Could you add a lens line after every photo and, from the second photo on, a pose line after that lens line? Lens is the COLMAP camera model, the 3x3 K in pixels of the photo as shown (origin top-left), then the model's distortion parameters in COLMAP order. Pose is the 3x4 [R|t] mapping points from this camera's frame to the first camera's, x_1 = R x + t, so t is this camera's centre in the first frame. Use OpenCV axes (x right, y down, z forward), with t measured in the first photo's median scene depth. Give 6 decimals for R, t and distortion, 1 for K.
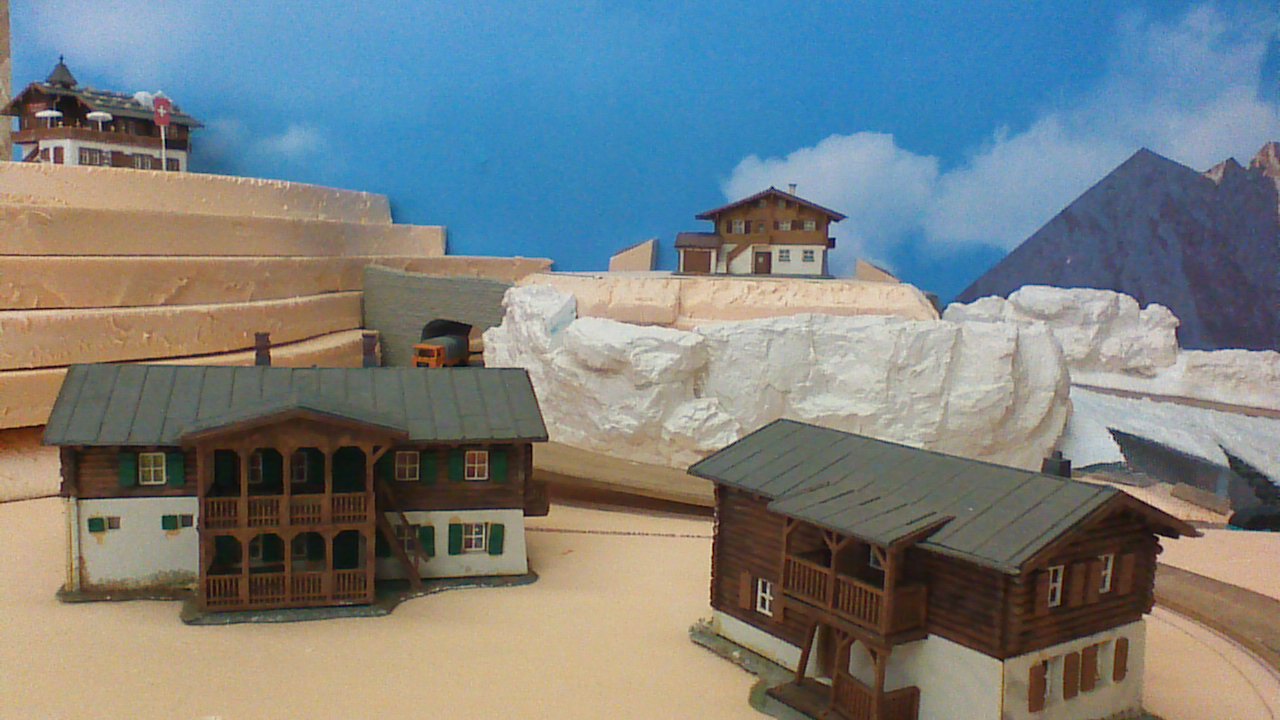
lens RADIAL K [[1102.7, 0, 644.0], [0, 1102.7, 378.6], [0, 0, 1]] dist [0.034689, -0.137536]
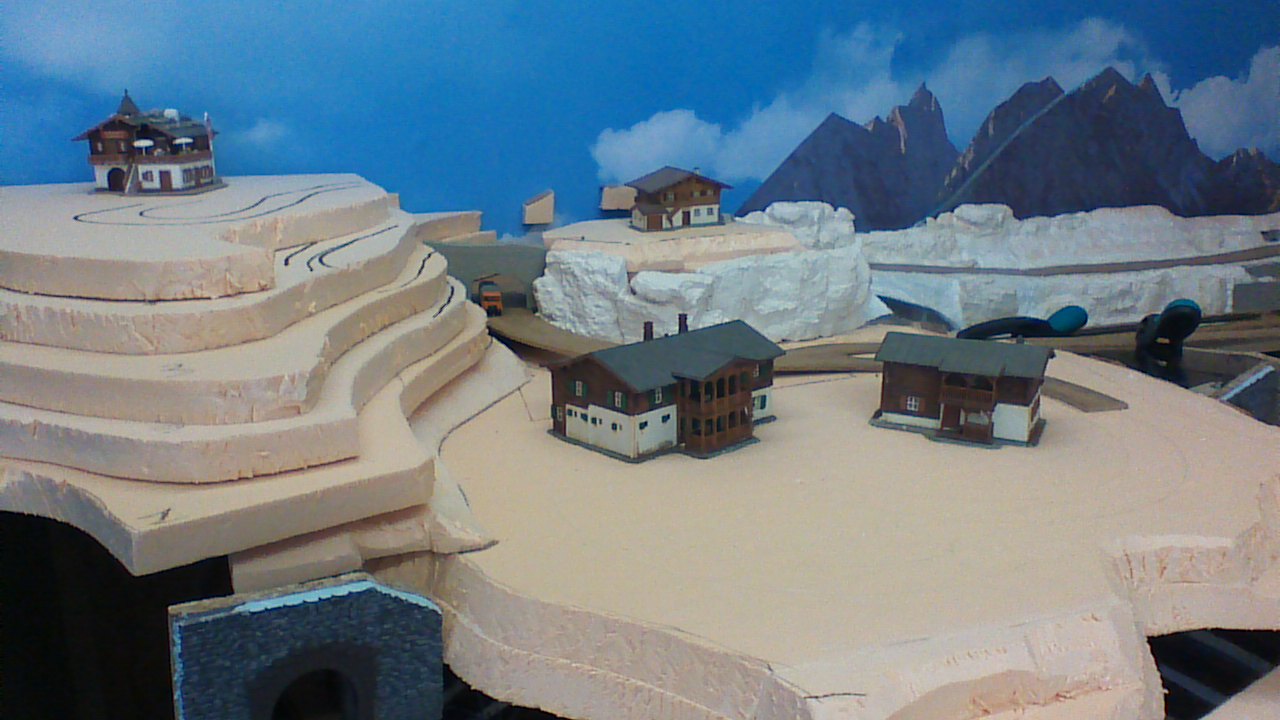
lens RADIAL K [[1102.7, 0, 644.0], [0, 1102.7, 378.6], [0, 0, 1]] dist [0.034689, -0.137536]
pose [[0.881121, -0.160845, 0.444696, -0.714654], [0.088475, 0.979844, 0.179103, -0.170373], [-0.464540, -0.118467, 0.877592, -0.437362]]
